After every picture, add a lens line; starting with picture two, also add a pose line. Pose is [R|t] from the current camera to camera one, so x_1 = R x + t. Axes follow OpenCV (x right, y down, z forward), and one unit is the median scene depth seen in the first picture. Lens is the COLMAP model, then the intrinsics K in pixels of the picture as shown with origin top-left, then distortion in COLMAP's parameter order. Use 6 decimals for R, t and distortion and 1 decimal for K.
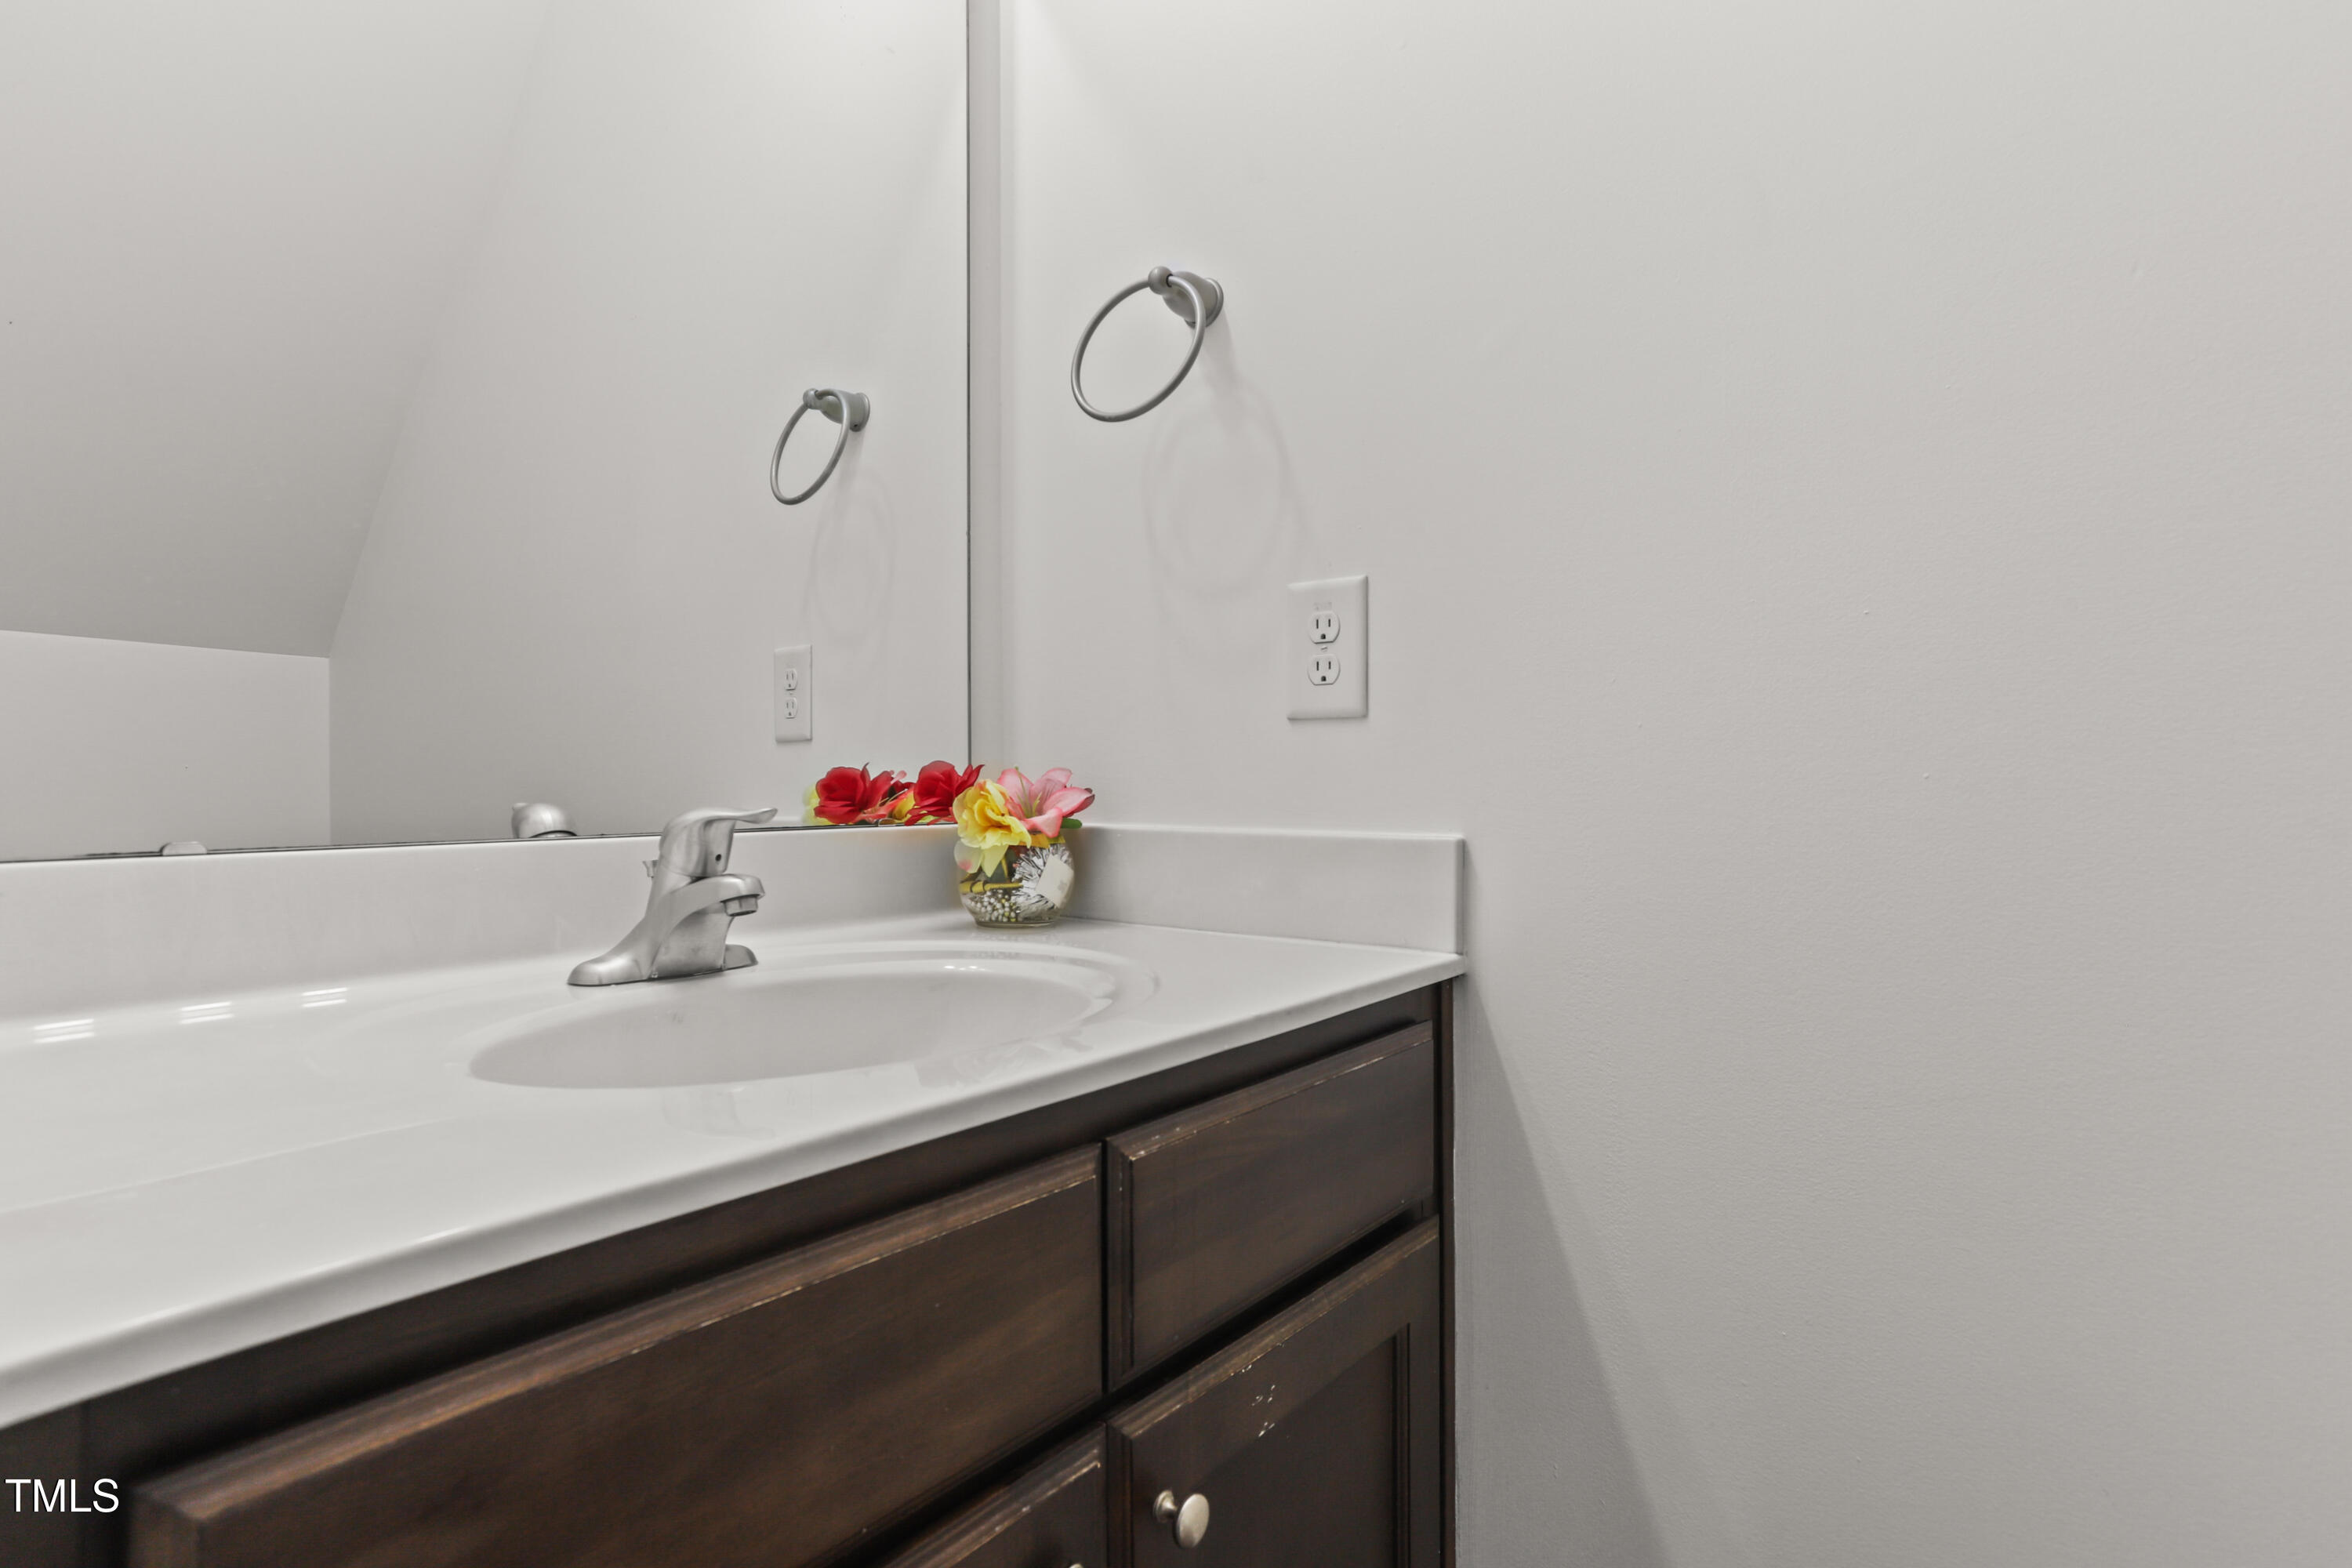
lens RADIAL K [[1201.3, 0, 1176.0], [0, 1201.3, 784.0], [0, 0, 1]] dist [-0.000569, 0.000082]
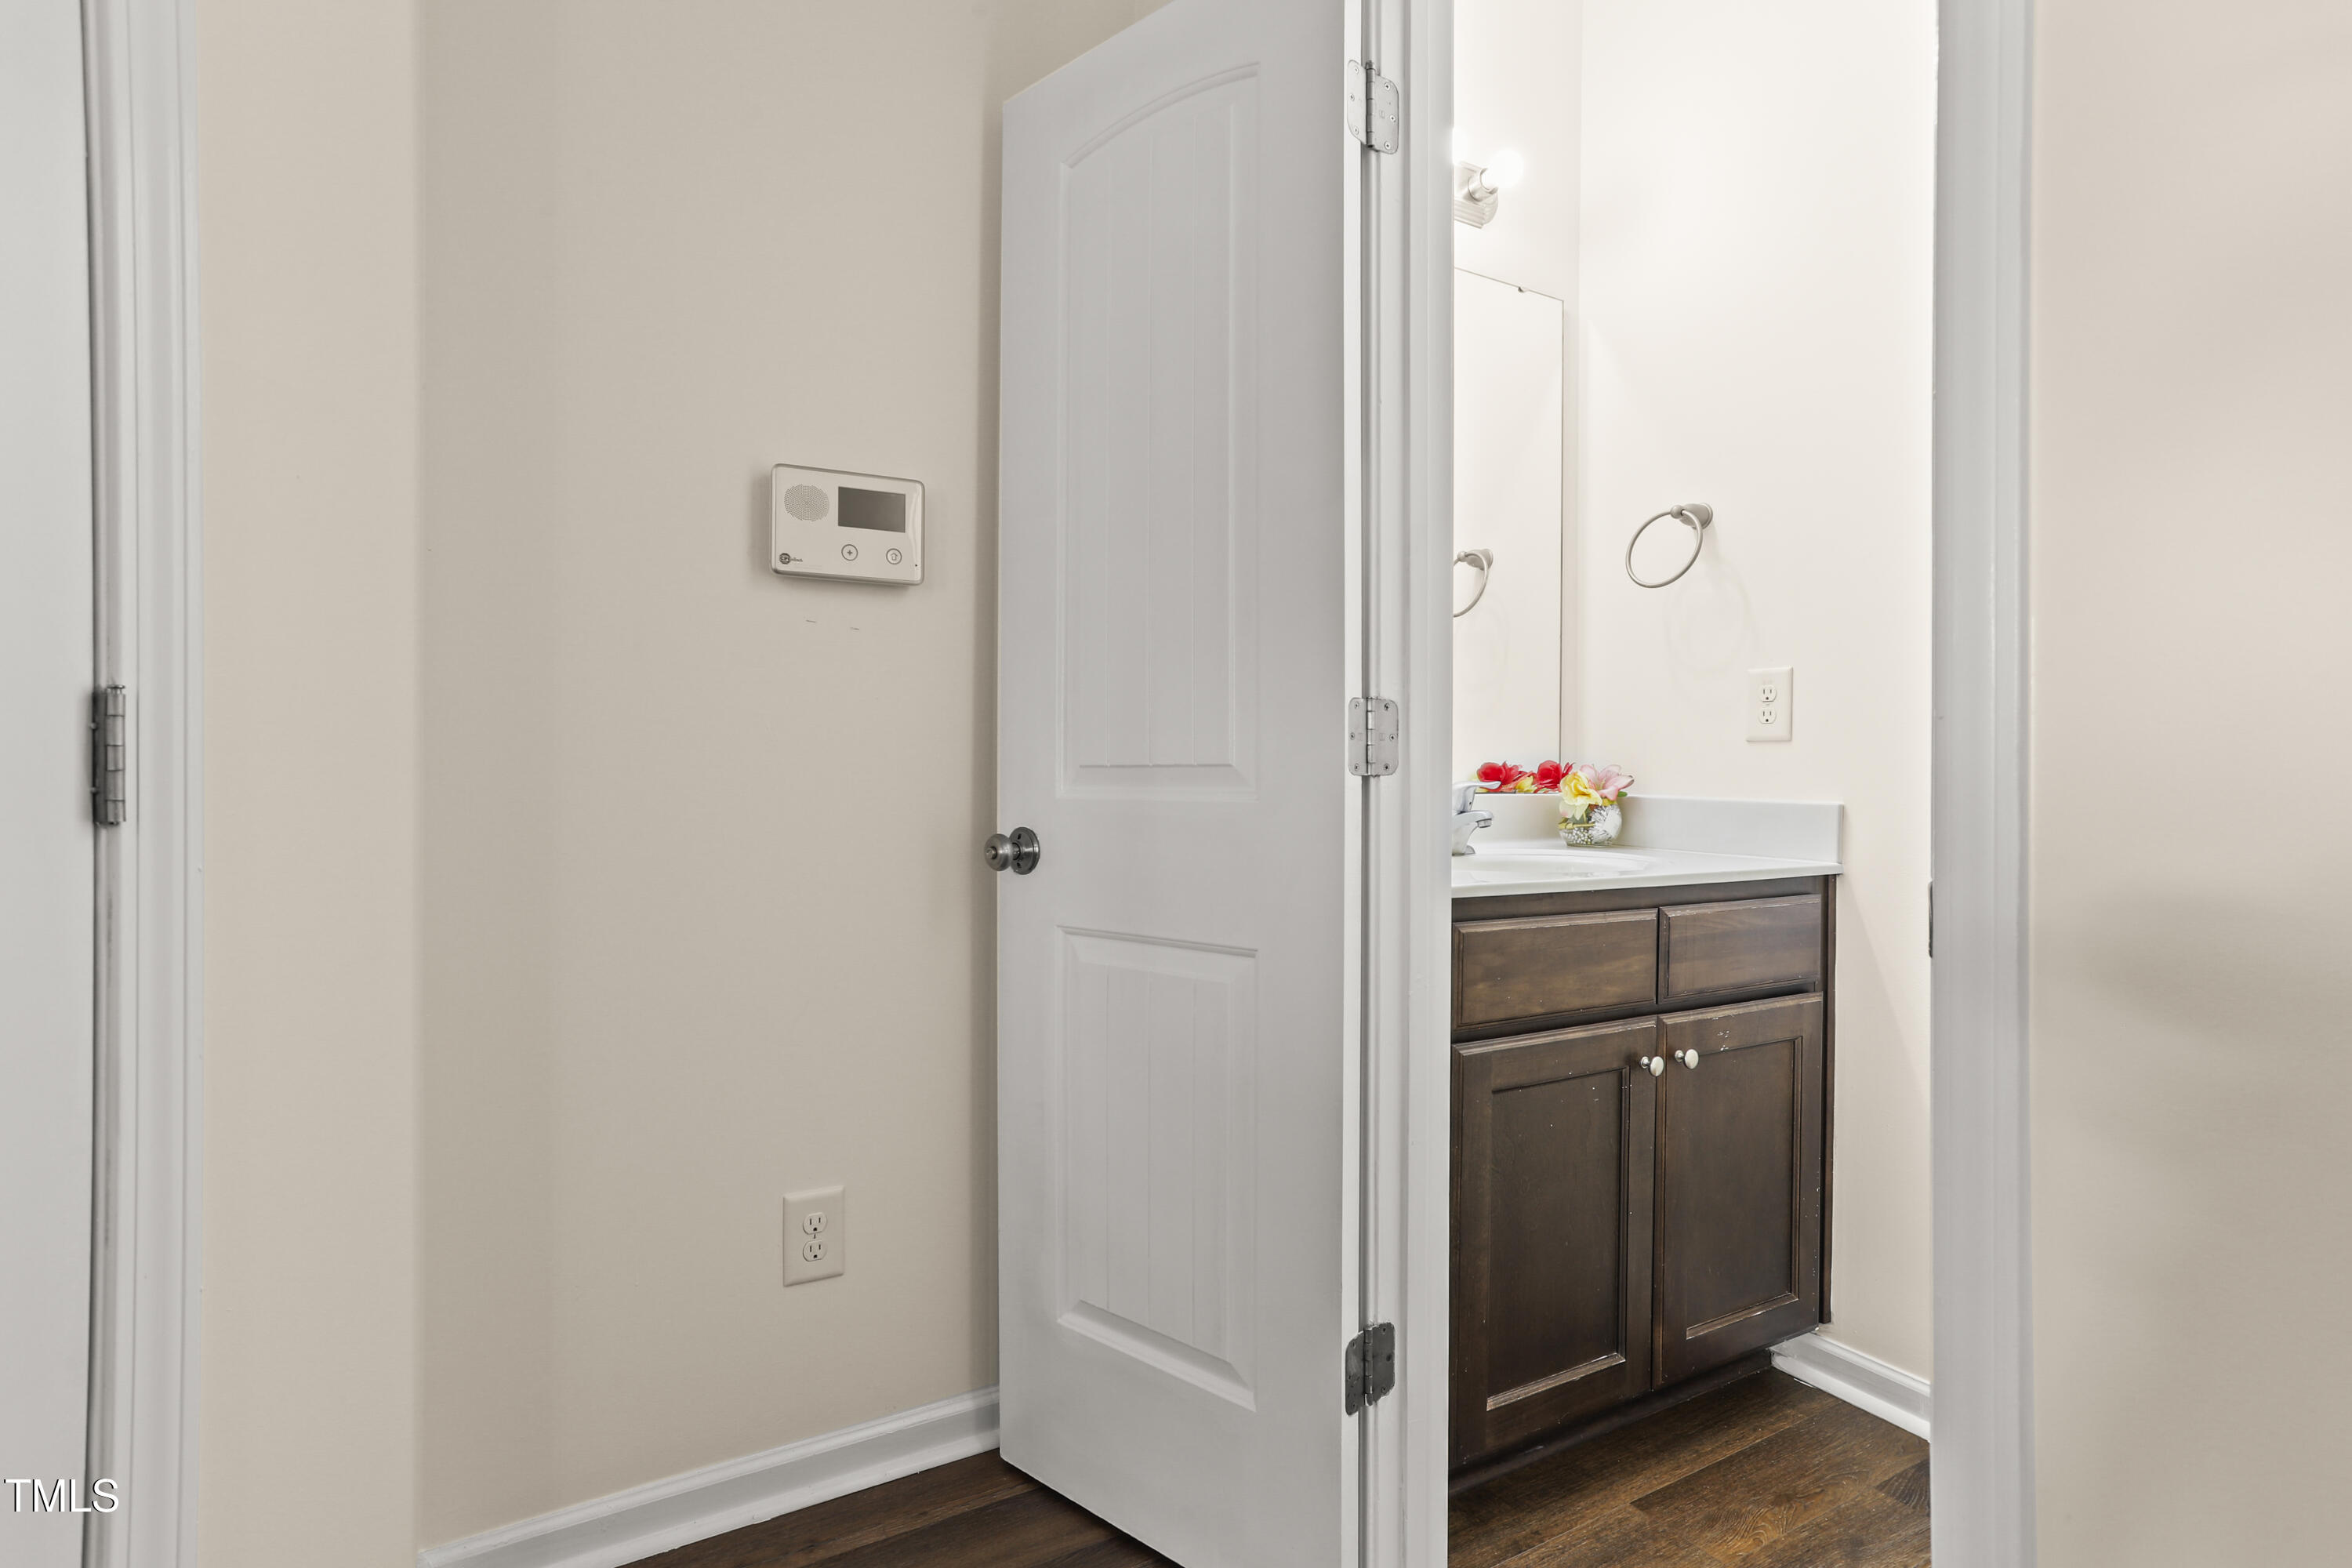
lens RADIAL K [[1201.3, 0, 1176.0], [0, 1201.3, 784.0], [0, 0, 1]] dist [-0.000569, 0.000082]
pose [[0.929183, 0.015396, -0.369299, -0.045140], [-0.009869, 0.999809, 0.016852, -0.008519], [0.369488, -0.012014, 0.929158, -1.138060]]
